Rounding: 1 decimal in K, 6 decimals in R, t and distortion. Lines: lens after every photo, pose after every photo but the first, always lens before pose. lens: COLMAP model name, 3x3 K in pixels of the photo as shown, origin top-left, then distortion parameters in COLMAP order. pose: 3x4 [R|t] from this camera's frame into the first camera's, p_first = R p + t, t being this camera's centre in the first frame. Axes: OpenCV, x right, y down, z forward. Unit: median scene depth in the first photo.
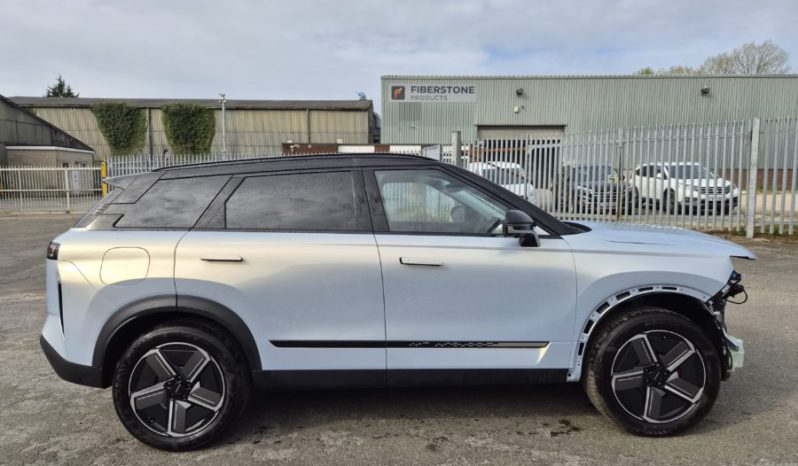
lens RADIAL K [[536.2, 0, 394.1], [0, 536.2, 233.2], [0, 0, 1]] dist [0.077965, -0.058045]
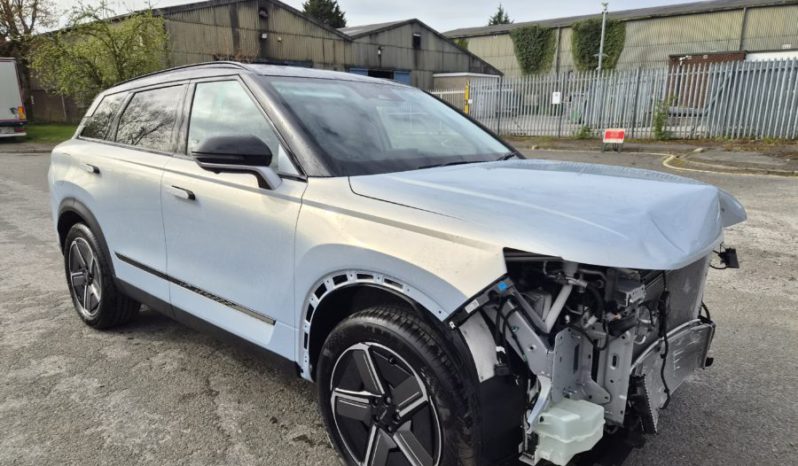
lens RADIAL K [[537.5, 0, 398.9], [0, 537.5, 244.9], [0, 0, 1]] dist [0.069989, -0.053624]
pose [[0.740244, 0.170582, -0.650339, 0.802214], [-0.065714, 0.981004, 0.182515, -0.041831], [0.669119, -0.092370, 0.737392, 0.529532]]
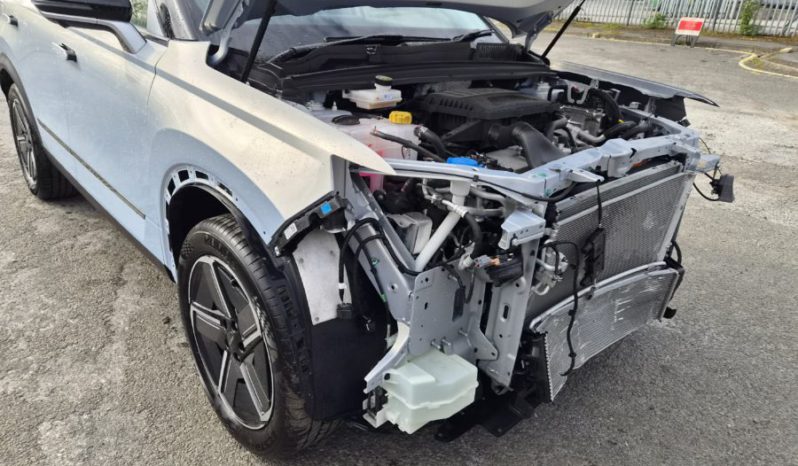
lens RADIAL K [[538.7, 0, 378.5], [0, 538.7, 235.5], [0, 0, 1]] dist [0.078919, -0.062627]
pose [[0.644994, 0.357016, -0.675665, 0.827204], [-0.120487, 0.920612, 0.371426, -0.042026], [0.754630, -0.158159, 0.636804, 0.731591]]
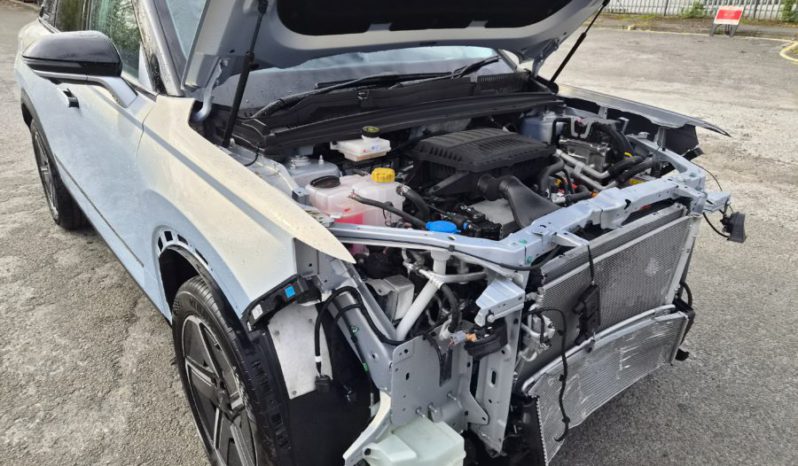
lens RADIAL K [[536.2, 0, 394.1], [0, 536.2, 233.2], [0, 0, 1]] dist [0.077965, -0.058045]
pose [[0.622956, 0.344754, -0.702190, 0.827801], [-0.084788, 0.922116, 0.377510, -0.088755], [0.777649, -0.175635, 0.603668, 0.782454]]
